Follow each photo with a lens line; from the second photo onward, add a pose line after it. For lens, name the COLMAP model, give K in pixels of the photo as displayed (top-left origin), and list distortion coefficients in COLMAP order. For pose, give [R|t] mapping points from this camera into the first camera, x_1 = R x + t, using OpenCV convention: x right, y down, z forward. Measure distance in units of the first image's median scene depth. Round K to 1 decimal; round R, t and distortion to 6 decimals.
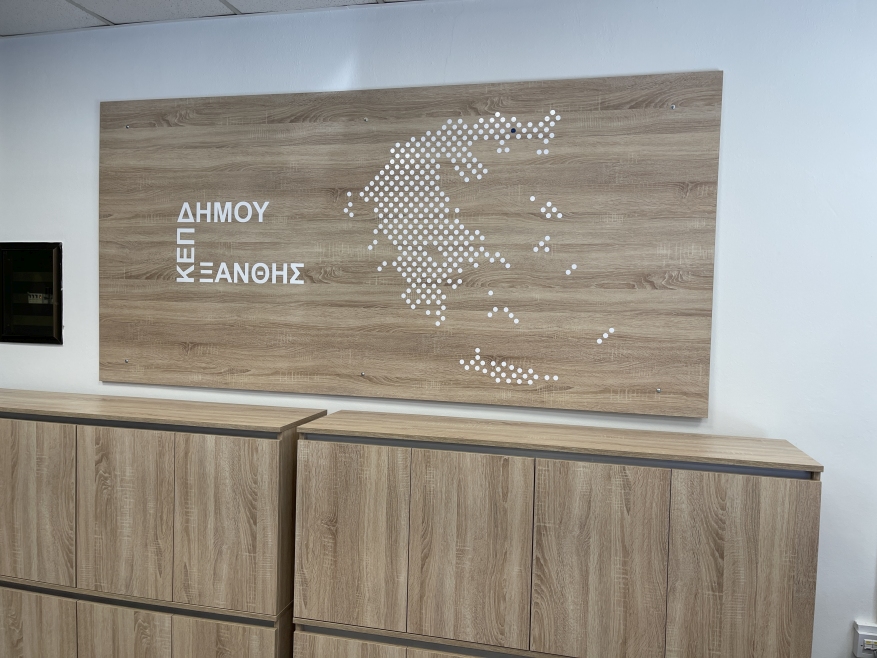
lens RADIAL K [[665.7, 0, 441.0], [0, 665.7, 336.2], [0, 0, 1]] dist [0.046068, -0.023320]
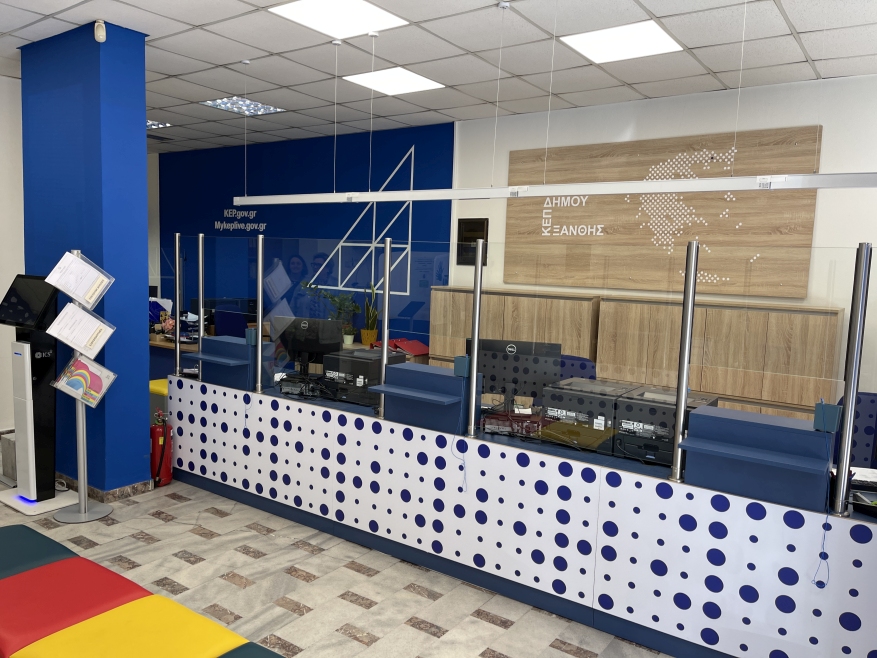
lens RADIAL K [[665.7, 0, 442.3], [0, 665.7, 334.5], [0, 0, 1]] dist [0.046068, -0.023320]
pose [[0.924330, 0.046991, -0.378689, 0.148615], [-0.028181, 0.998085, 0.055063, 0.143627], [0.380551, -0.040225, 0.923885, -1.243157]]
